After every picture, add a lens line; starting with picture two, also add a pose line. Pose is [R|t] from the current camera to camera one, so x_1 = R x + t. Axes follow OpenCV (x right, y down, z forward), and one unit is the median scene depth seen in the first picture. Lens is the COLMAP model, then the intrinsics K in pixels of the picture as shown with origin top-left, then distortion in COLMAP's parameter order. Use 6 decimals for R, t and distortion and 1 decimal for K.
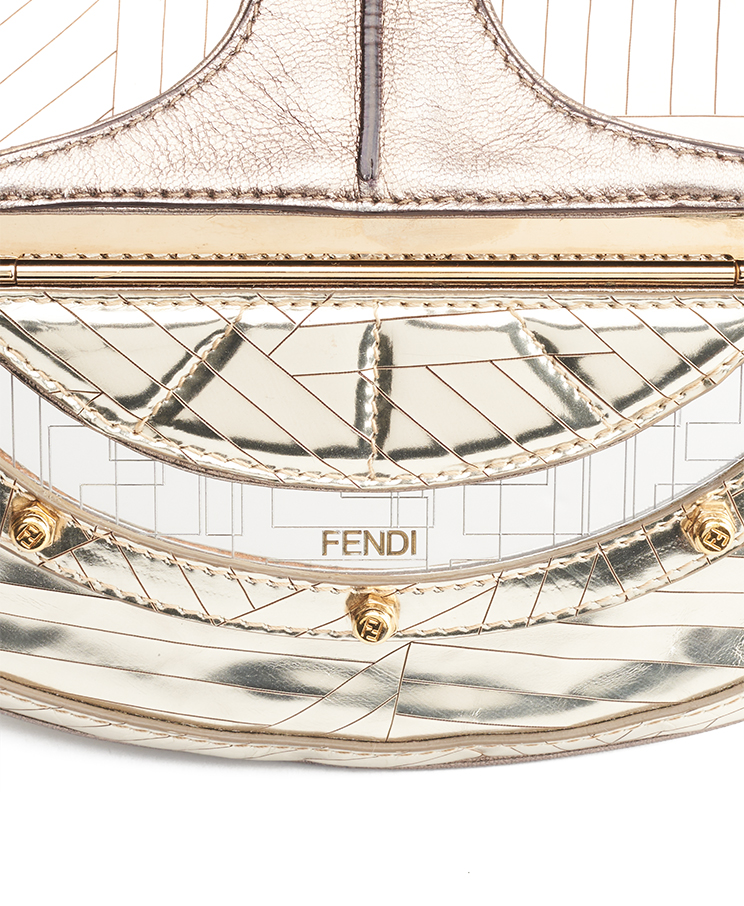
lens RADIAL K [[2089.9, 0, 371.7], [0, 2089.9, 453.1], [0, 0, 1]] dist [-0.158724, 0.000000]
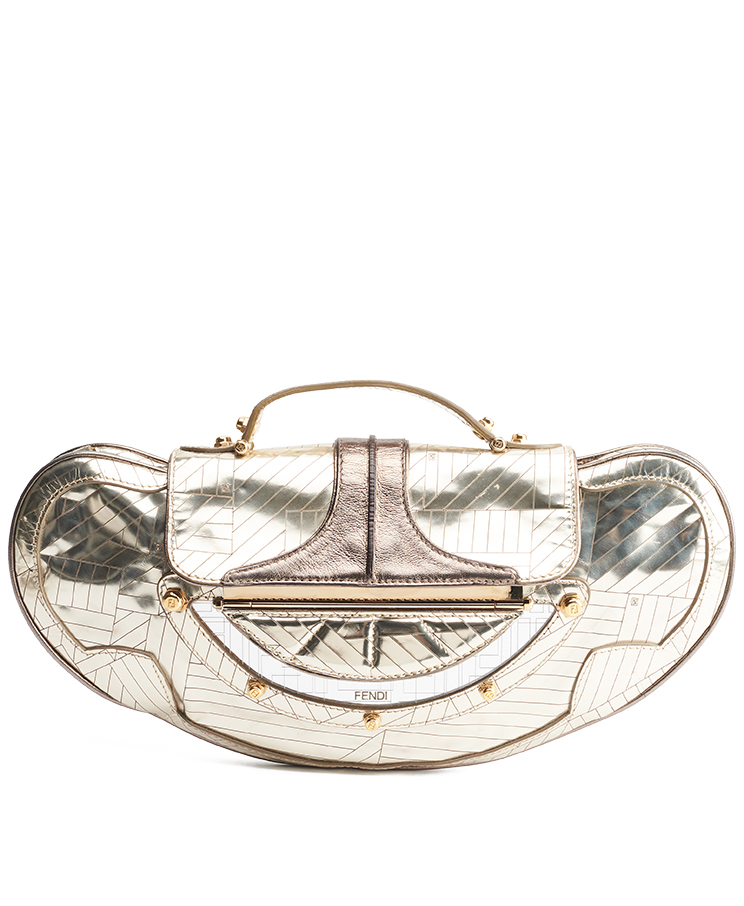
lens RADIAL K [[2089.9, 0, 374.6], [0, 2089.9, 450.6], [0, 0, 1]] dist [-0.158724, 0.000000]
pose [[0.999977, -0.000420, -0.006820, 0.024344], [0.000100, 0.998904, -0.046816, -0.165029], [0.006833, 0.046814, 0.998880, -1.948920]]
